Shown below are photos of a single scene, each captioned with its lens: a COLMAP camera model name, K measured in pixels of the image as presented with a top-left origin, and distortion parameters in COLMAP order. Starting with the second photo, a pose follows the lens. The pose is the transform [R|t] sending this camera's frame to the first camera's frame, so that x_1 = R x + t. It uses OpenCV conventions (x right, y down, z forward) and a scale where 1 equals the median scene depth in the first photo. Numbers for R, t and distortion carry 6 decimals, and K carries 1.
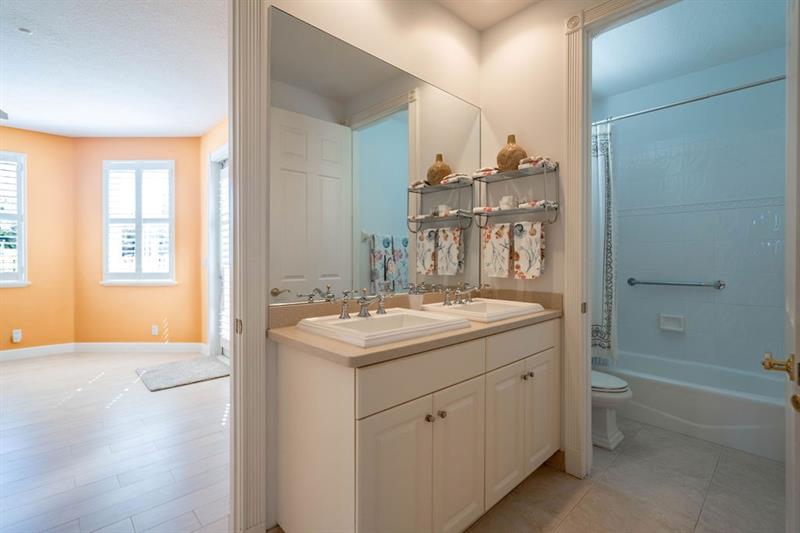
lens RADIAL K [[365.4, 0, 408.1], [0, 365.4, 262.9], [0, 0, 1]] dist [-0.003555, 0.000338]
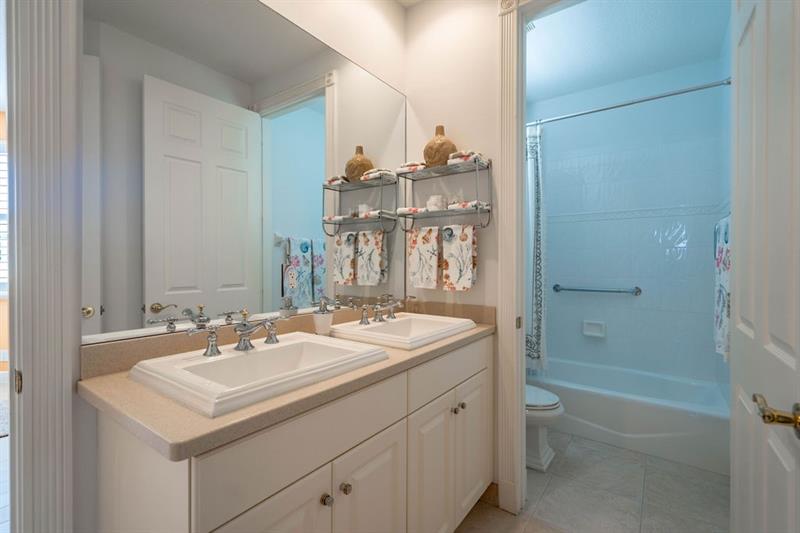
lens RADIAL K [[365.4, 0, 397.2], [0, 365.4, 263.0], [0, 0, 1]] dist [-0.003555, 0.000338]
pose [[0.987669, 0.002410, 0.156539, 0.046139], [-0.000699, 0.999939, -0.010986, -0.012653], [-0.156556, 0.010741, 0.987611, 0.156756]]
